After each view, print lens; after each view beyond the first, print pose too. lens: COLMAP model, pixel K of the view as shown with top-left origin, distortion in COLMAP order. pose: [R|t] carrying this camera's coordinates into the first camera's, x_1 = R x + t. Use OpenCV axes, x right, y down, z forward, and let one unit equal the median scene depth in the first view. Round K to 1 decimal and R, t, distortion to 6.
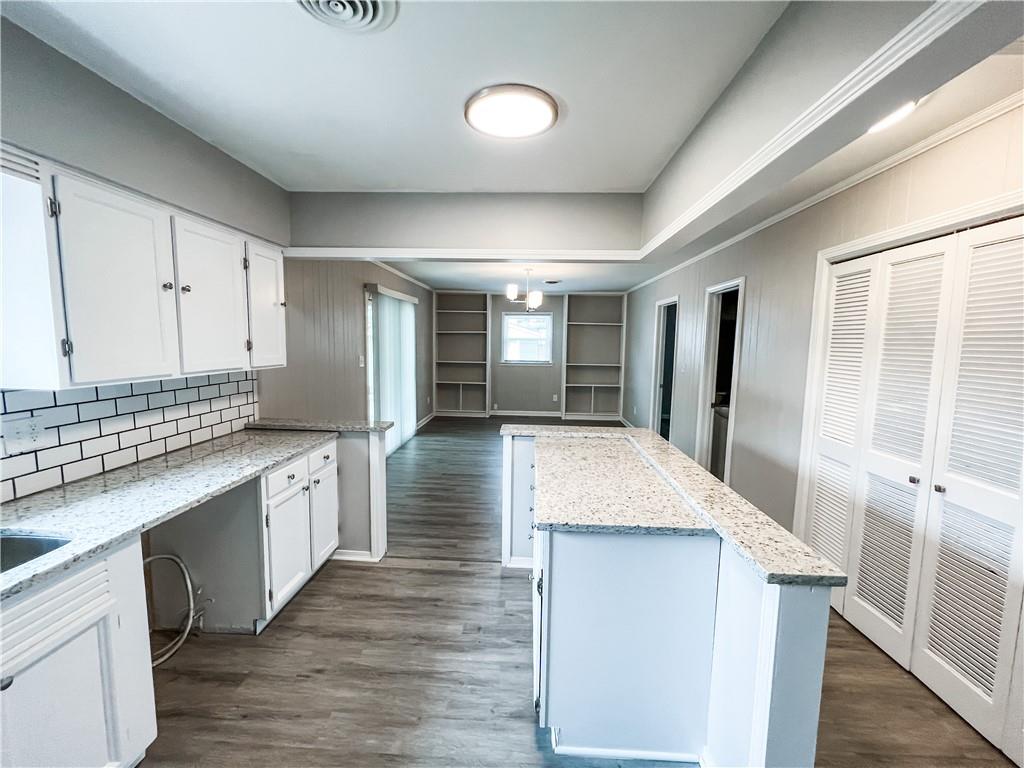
lens RADIAL K [[410.2, 0, 511.3], [0, 410.2, 381.2], [0, 0, 1]] dist [0.000258, 0.000471]
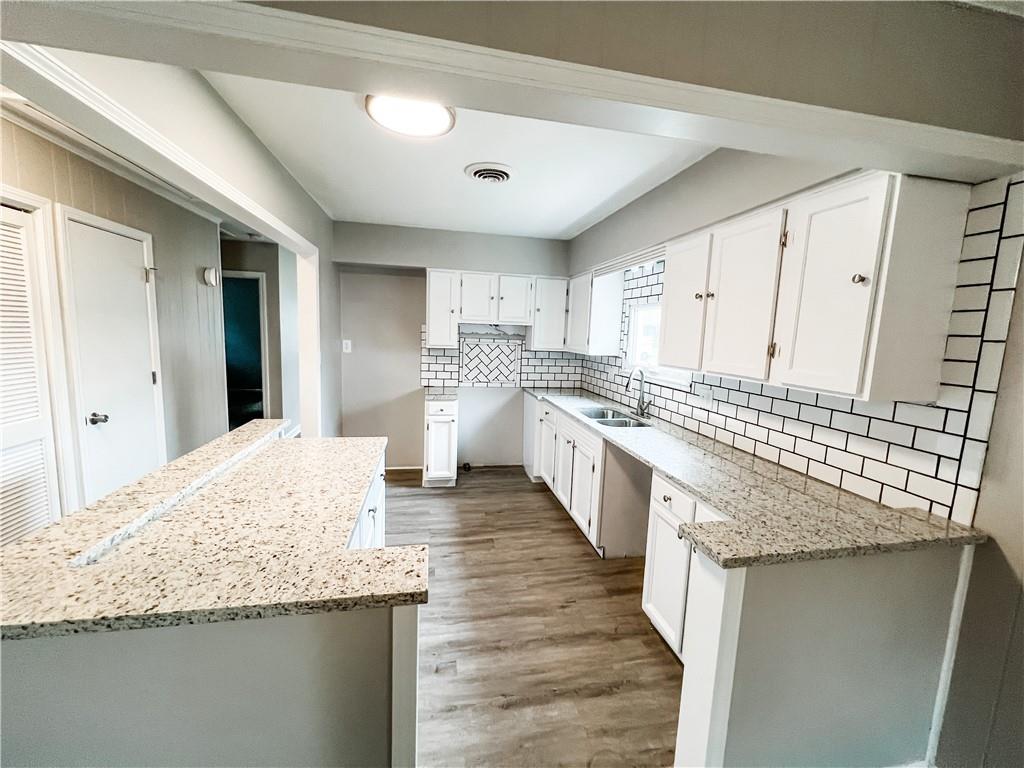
lens RADIAL K [[410.2, 0, 511.3], [0, 410.2, 381.2], [0, 0, 1]] dist [0.000258, 0.000471]
pose [[-0.967844, -0.024371, -0.250368, 0.000145], [-0.079043, 0.974347, 0.210714, -0.138366], [0.238810, 0.223728, -0.944942, 1.443668]]
